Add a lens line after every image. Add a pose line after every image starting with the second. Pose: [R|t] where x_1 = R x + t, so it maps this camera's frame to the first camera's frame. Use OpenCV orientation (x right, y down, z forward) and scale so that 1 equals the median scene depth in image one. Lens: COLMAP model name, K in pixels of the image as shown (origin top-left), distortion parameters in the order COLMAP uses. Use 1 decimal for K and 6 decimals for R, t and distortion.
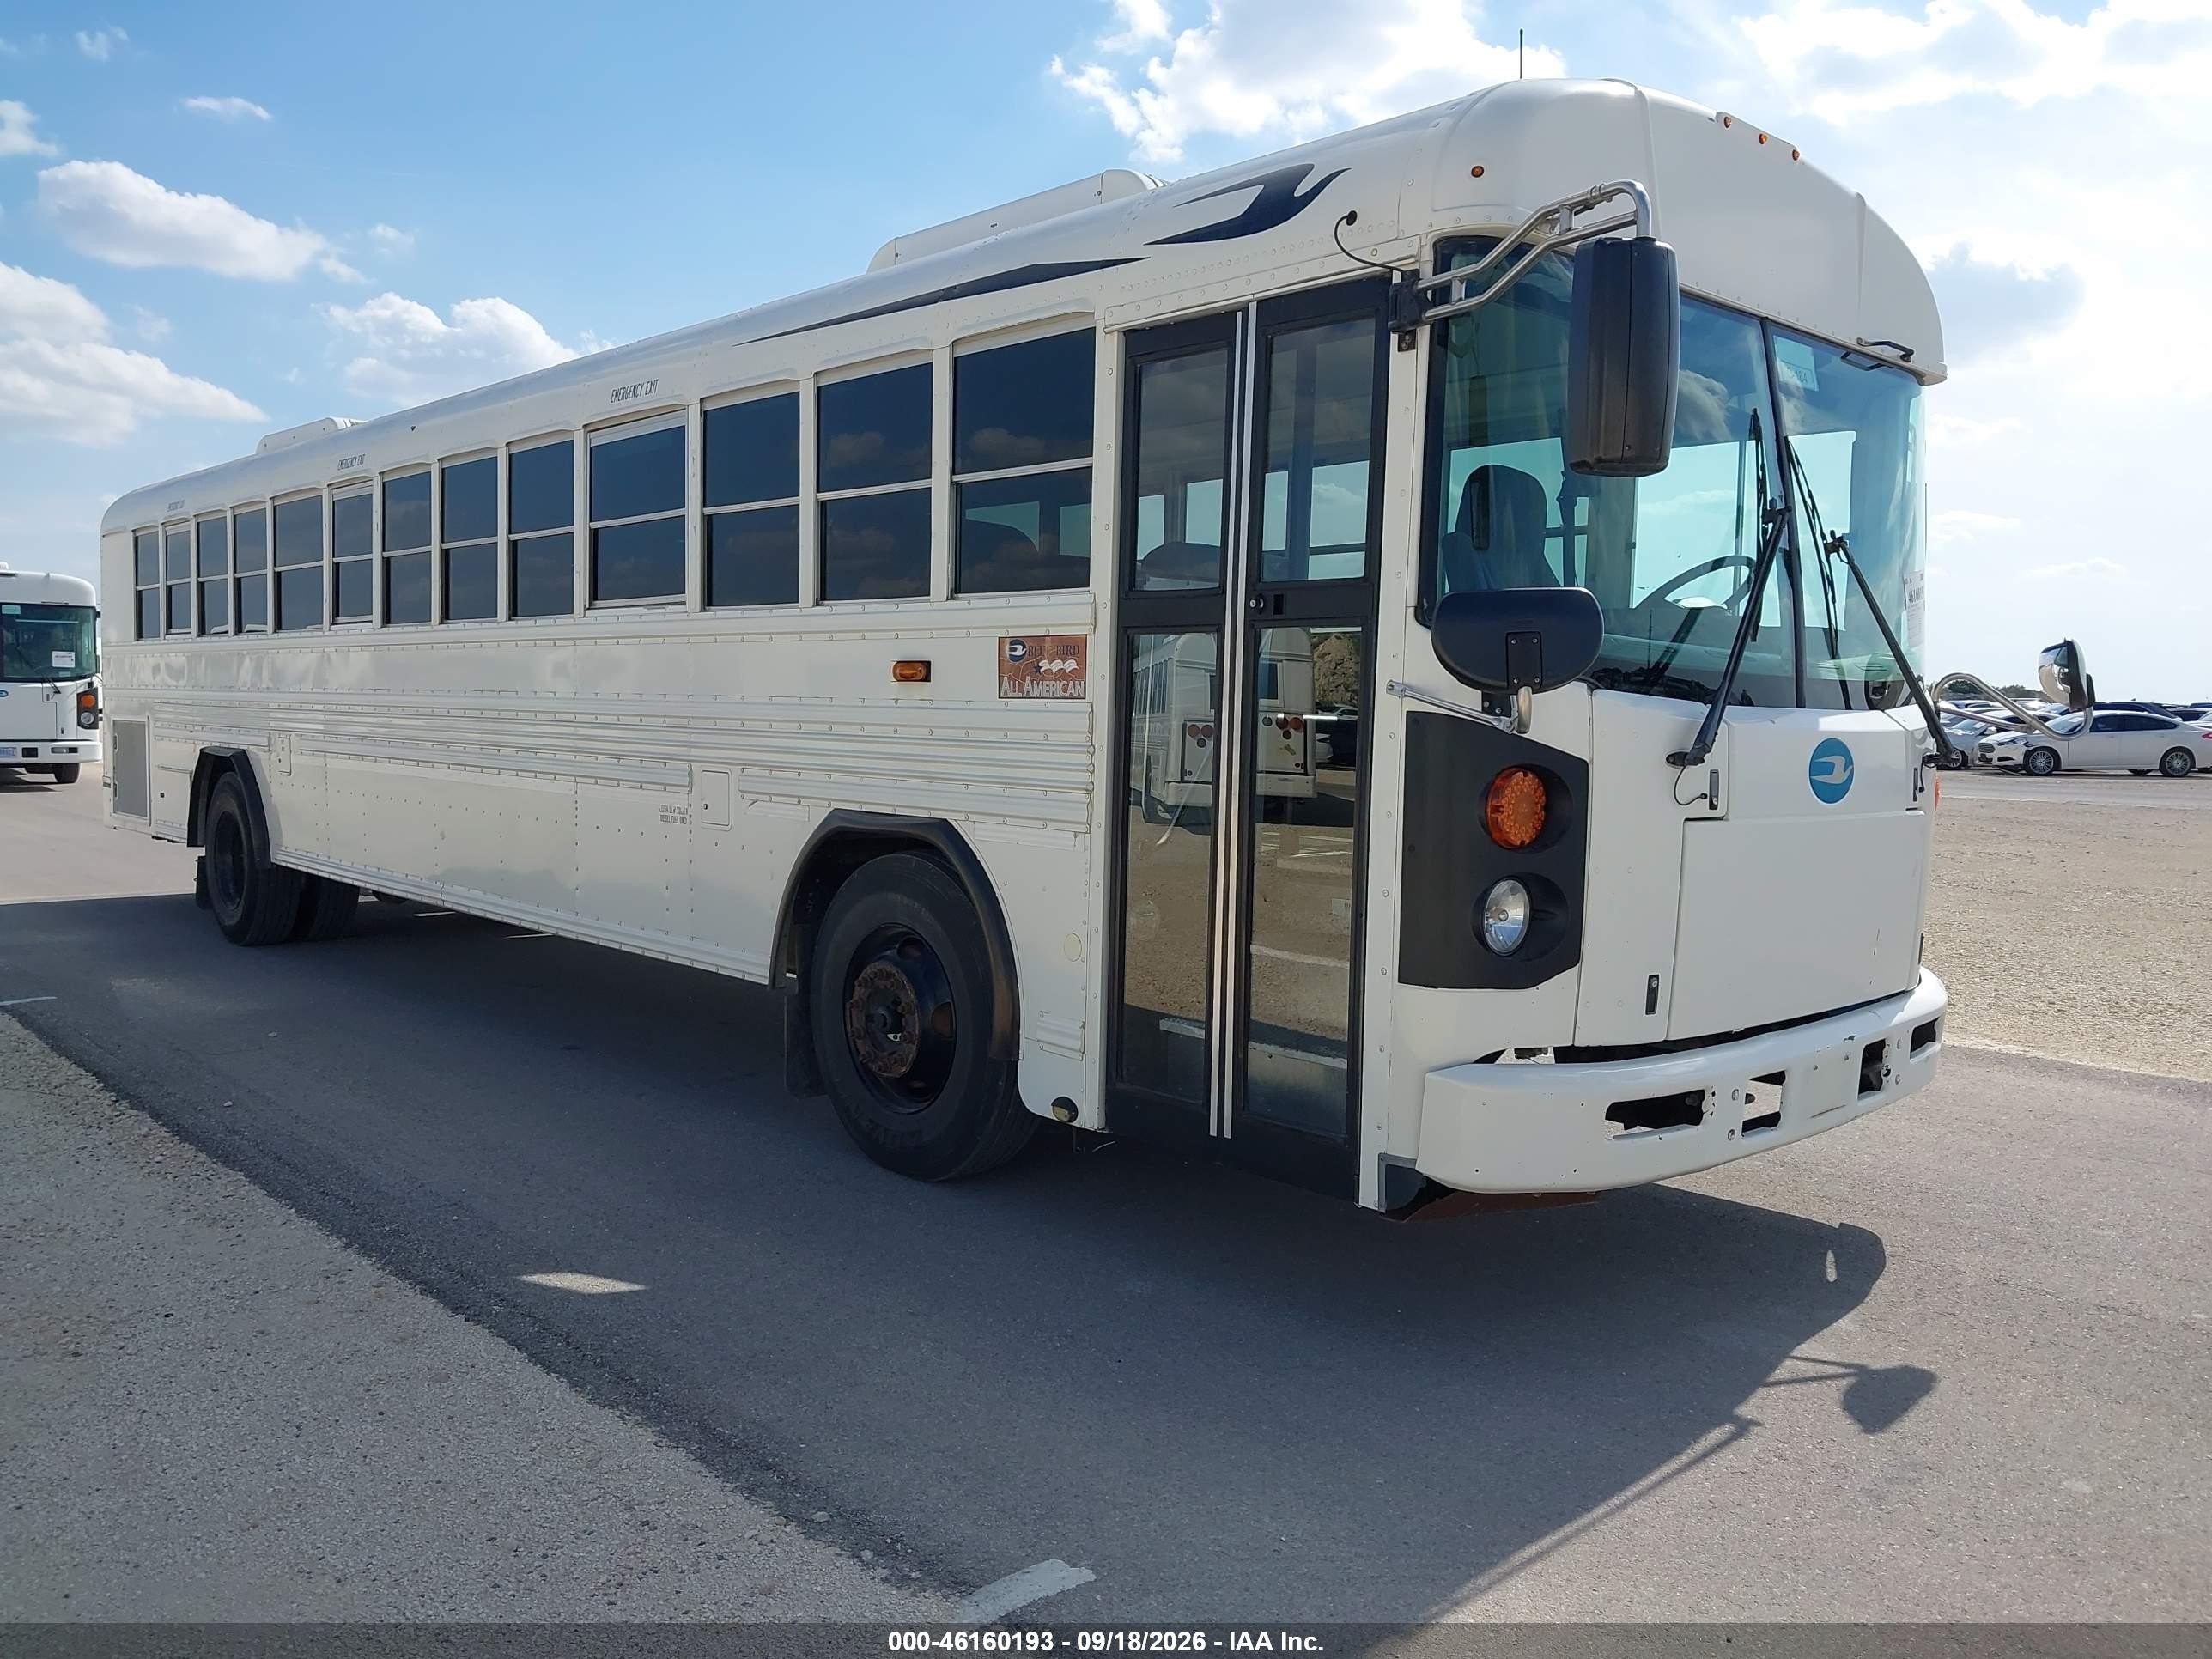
lens RADIAL K [[1794.1, 0, 1116.7], [0, 1794.1, 835.3], [0, 0, 1]] dist [0.023567, -0.013942]
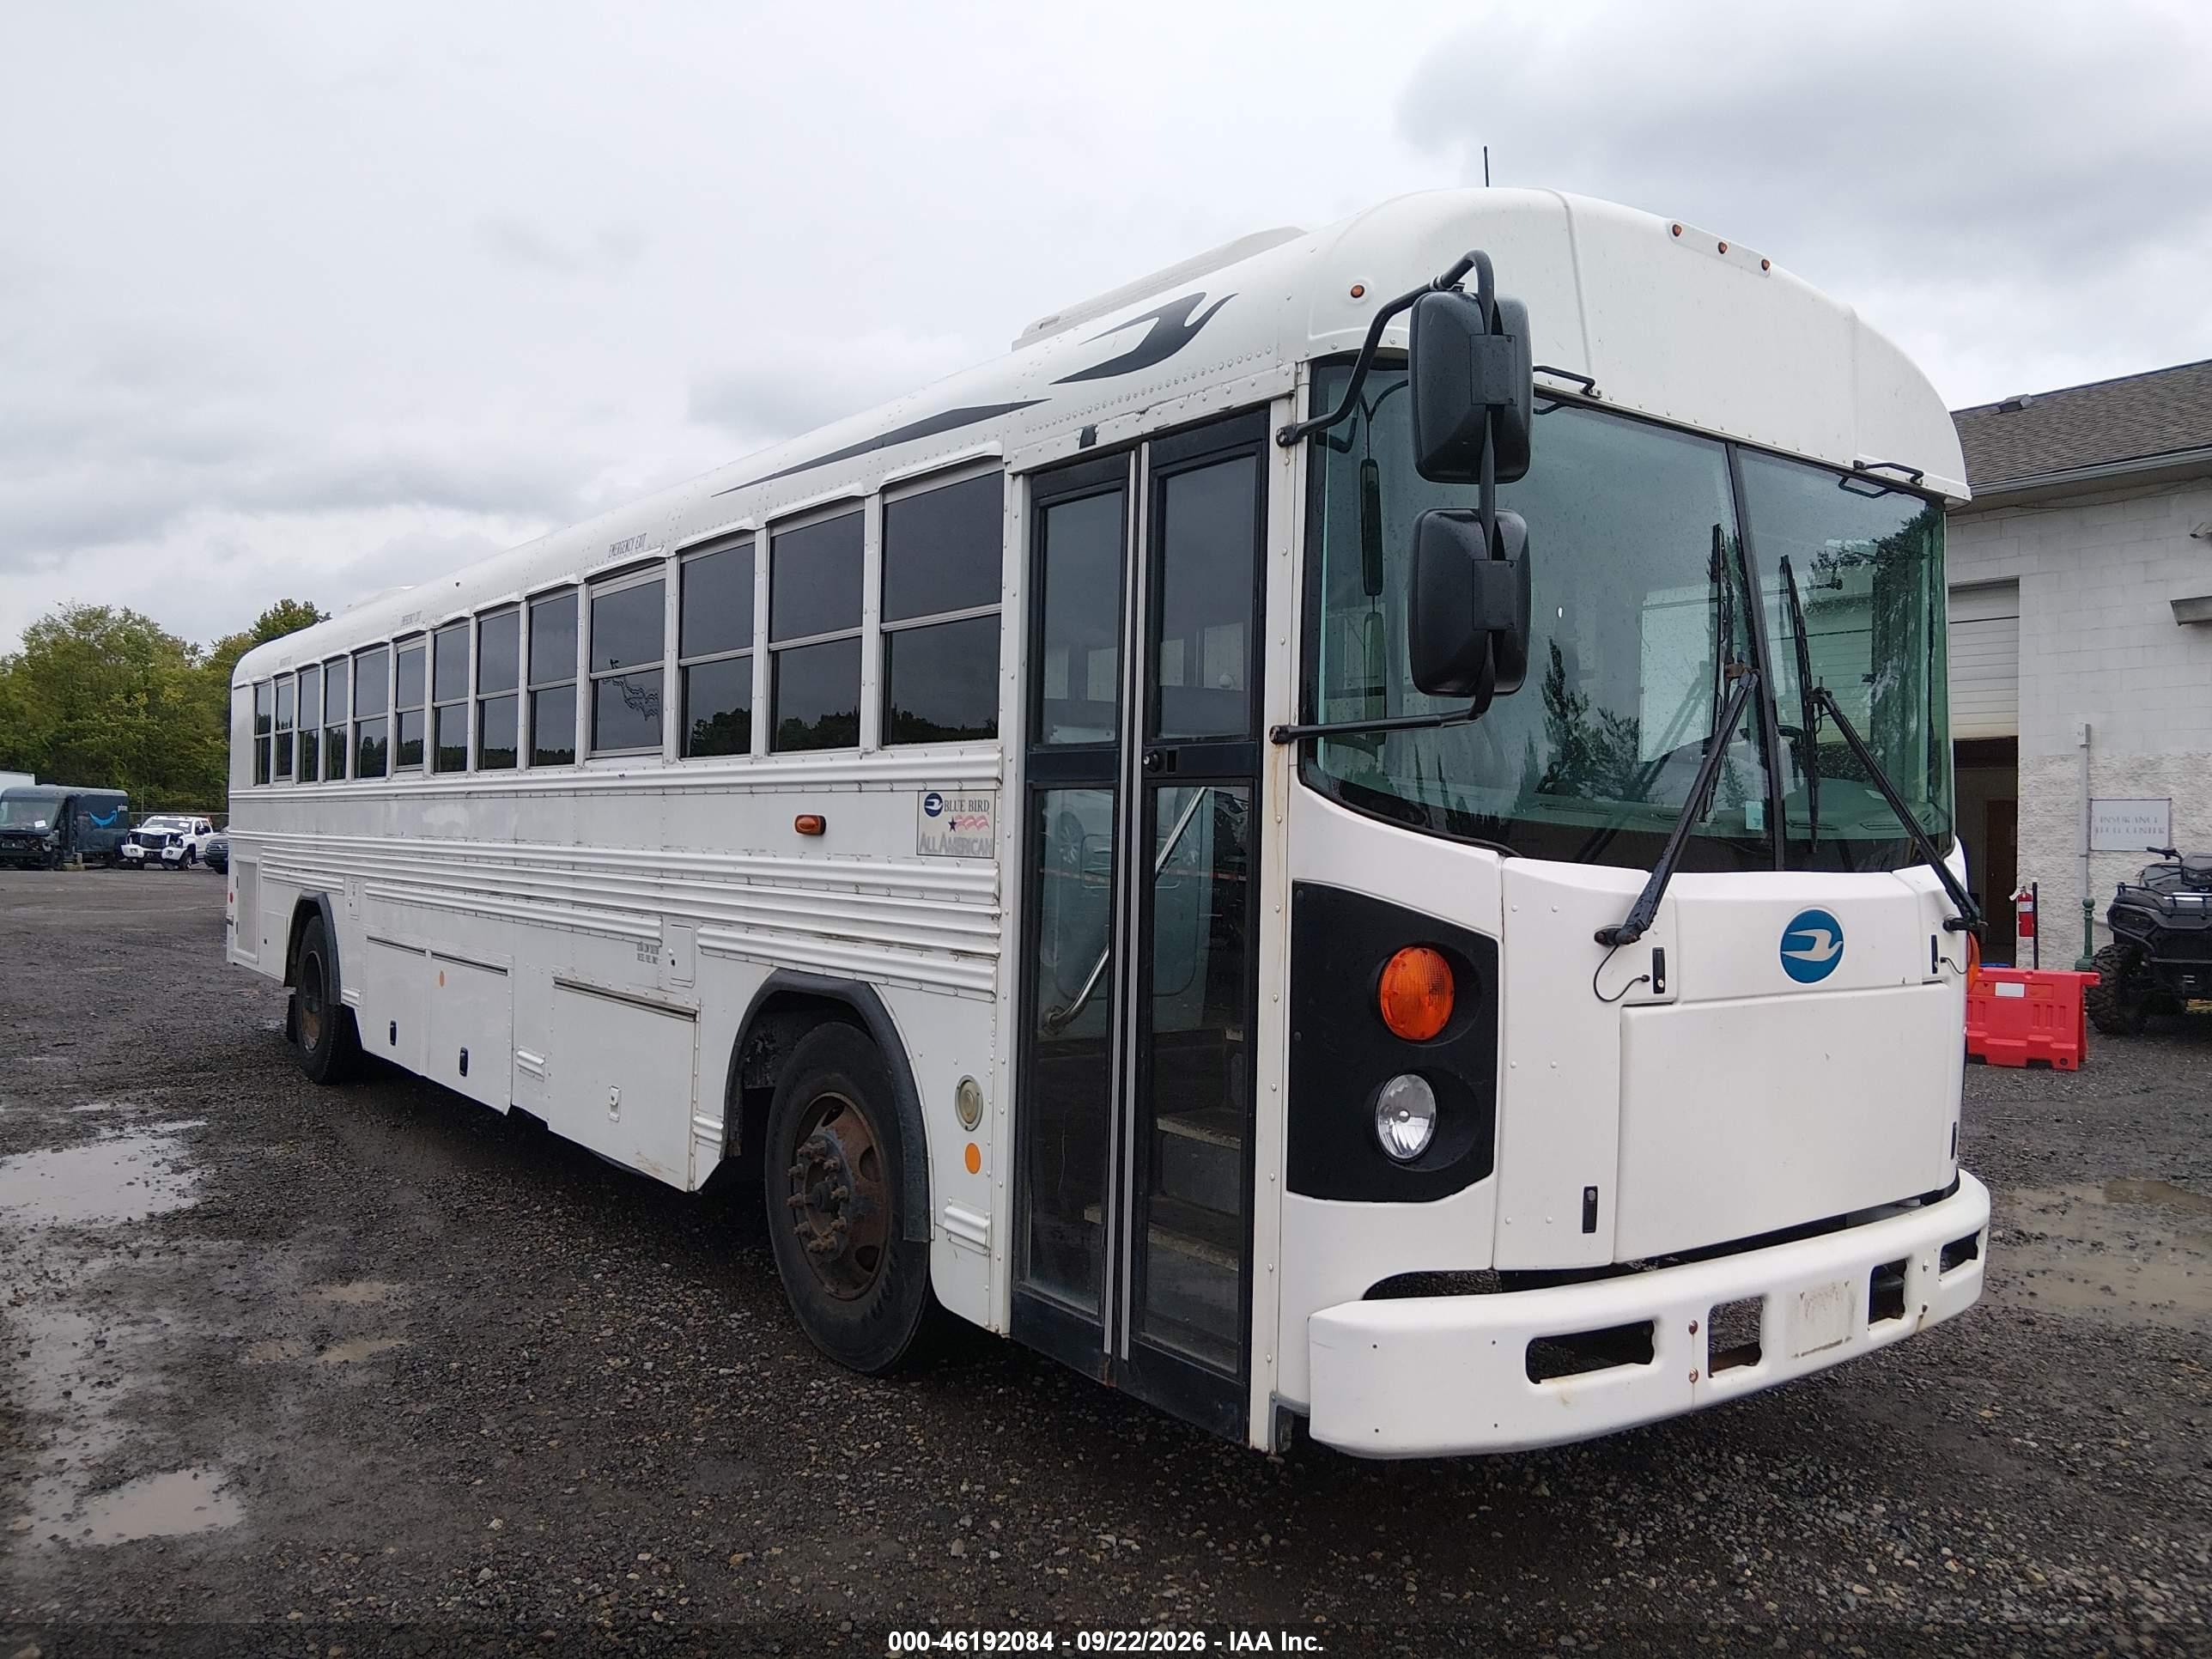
lens RADIAL K [[1708.9, 0, 1116.3], [0, 1708.9, 804.5], [0, 0, 1]] dist [0.023709, -0.021100]
pose [[0.993992, -0.003173, -0.109403, 0.149291], [-0.006287, 0.996274, -0.086017, -0.030040], [0.109269, 0.086188, 0.990269, 0.135435]]
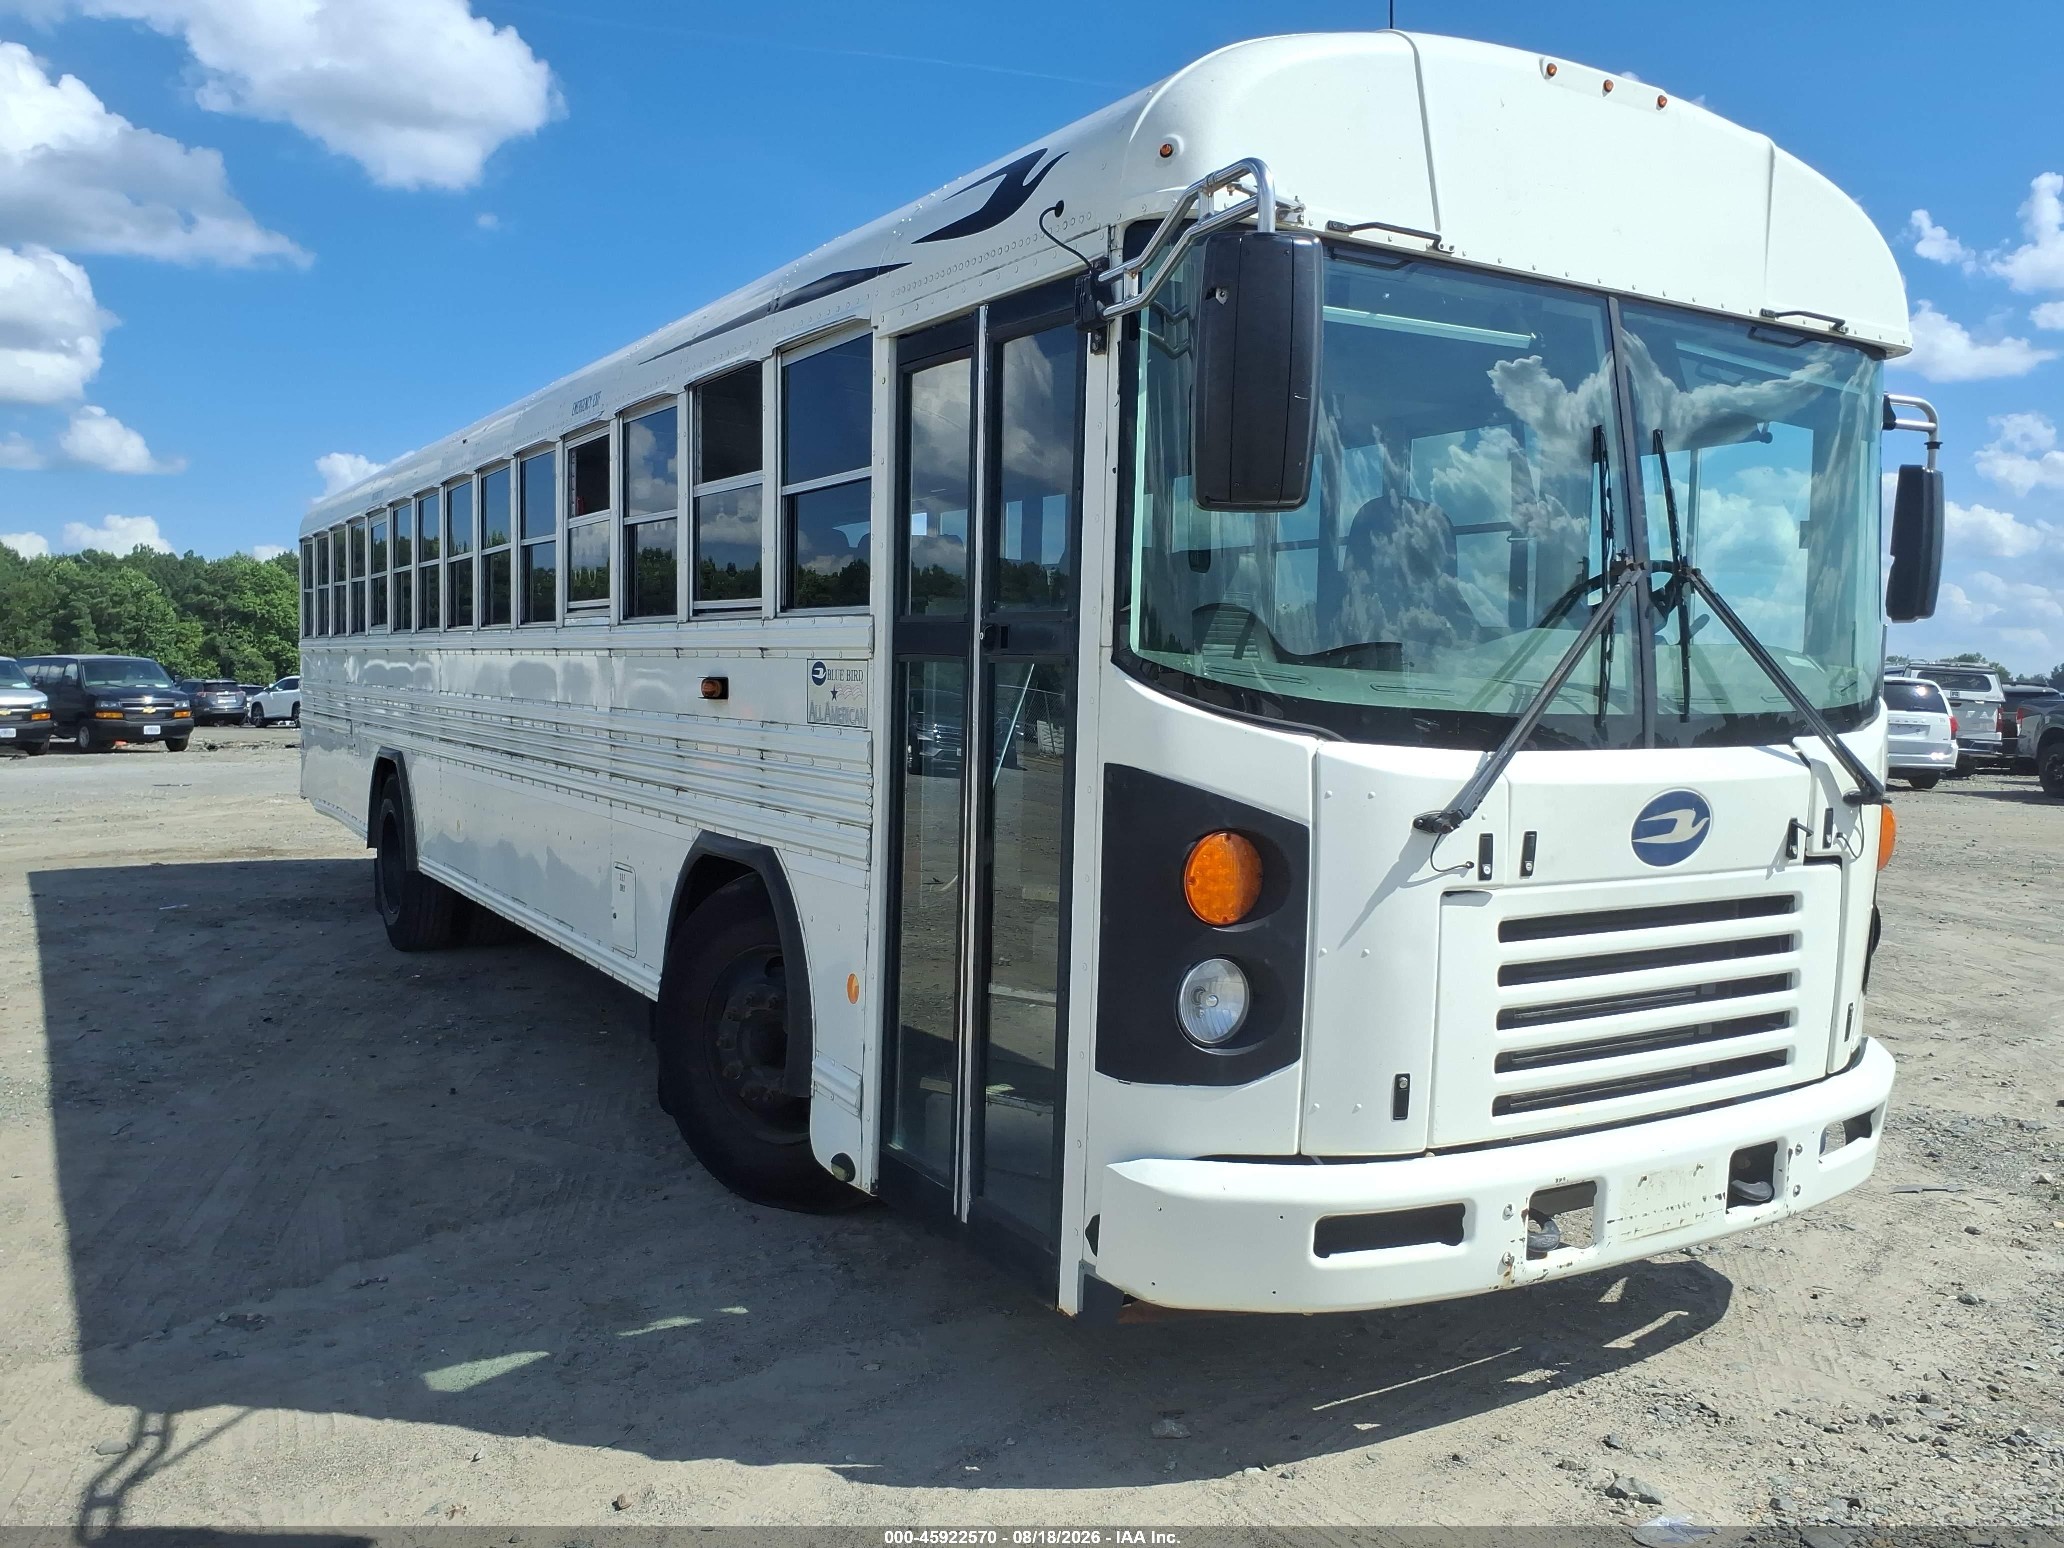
lens RADIAL K [[1674.1, 0, 1042.7], [0, 1674.1, 791.0], [0, 0, 1]] dist [0.023567, -0.013942]
pose [[0.978892, 0.016353, -0.203722, 0.264477], [-0.014733, 0.999847, 0.009466, -0.055872], [0.203845, -0.006265, 0.978983, 0.168883]]
